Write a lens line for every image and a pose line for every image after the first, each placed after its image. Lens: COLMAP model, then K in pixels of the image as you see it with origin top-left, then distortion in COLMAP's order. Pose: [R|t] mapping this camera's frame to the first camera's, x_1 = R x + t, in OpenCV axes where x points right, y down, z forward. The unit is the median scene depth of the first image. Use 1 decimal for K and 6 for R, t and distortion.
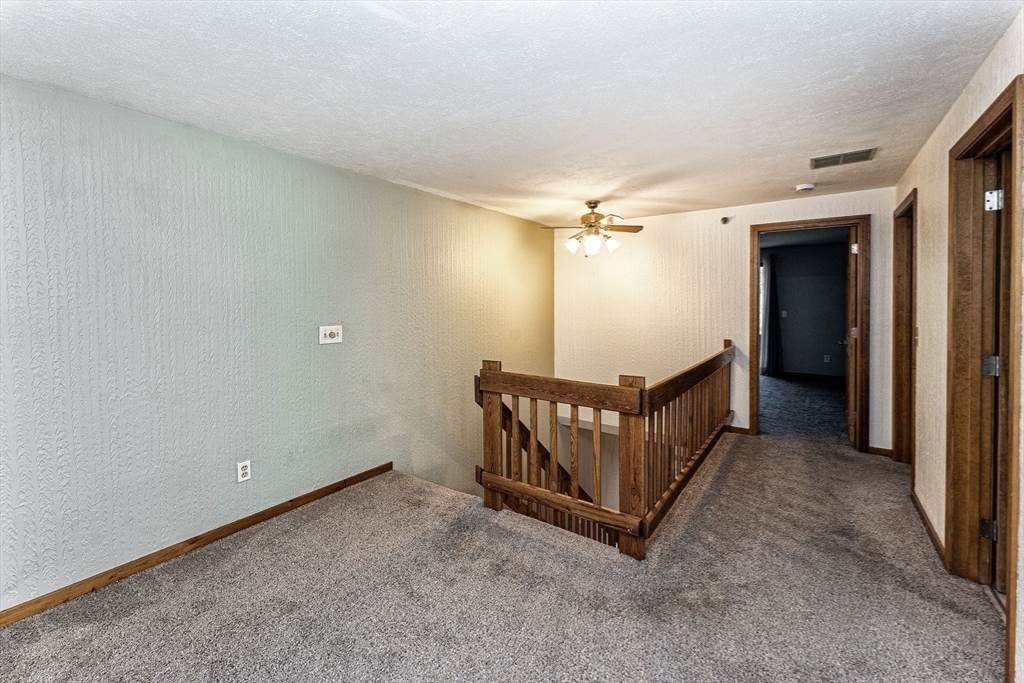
lens RADIAL K [[422.5, 0, 512.3], [0, 422.5, 310.3], [0, 0, 1]] dist [0.000862, 0.000150]
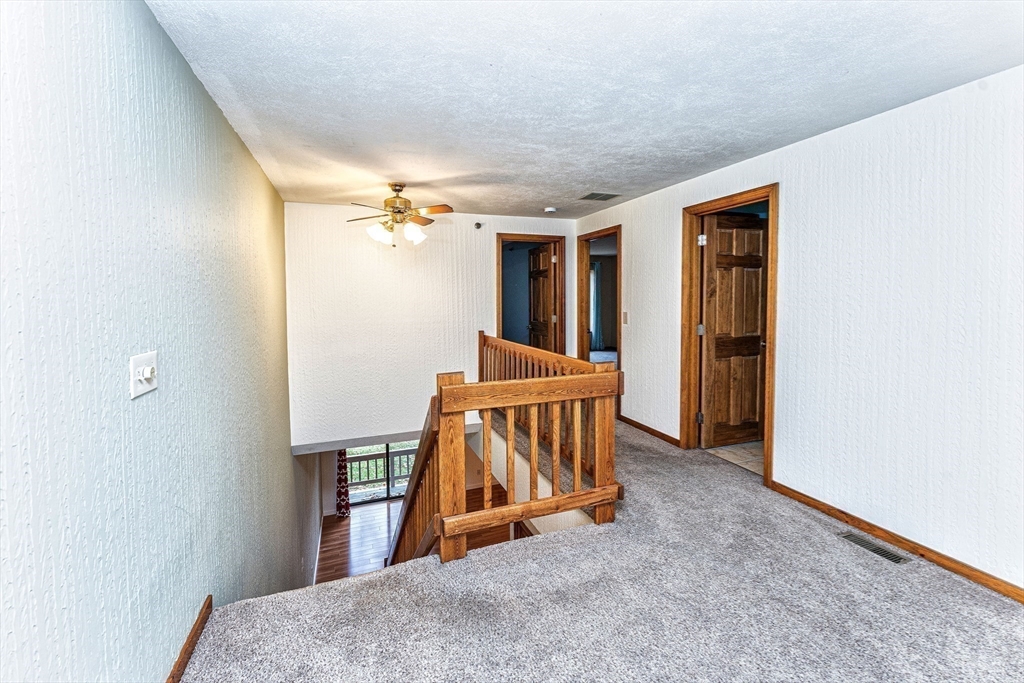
lens RADIAL K [[422.5, 0, 512.3], [0, 422.5, 310.3], [0, 0, 1]] dist [0.000862, 0.000150]
pose [[0.556915, -0.029225, 0.830055, -0.441502], [0.024326, 0.999526, 0.018871, -0.004857], [-0.830213, 0.009682, 0.557362, 0.330122]]
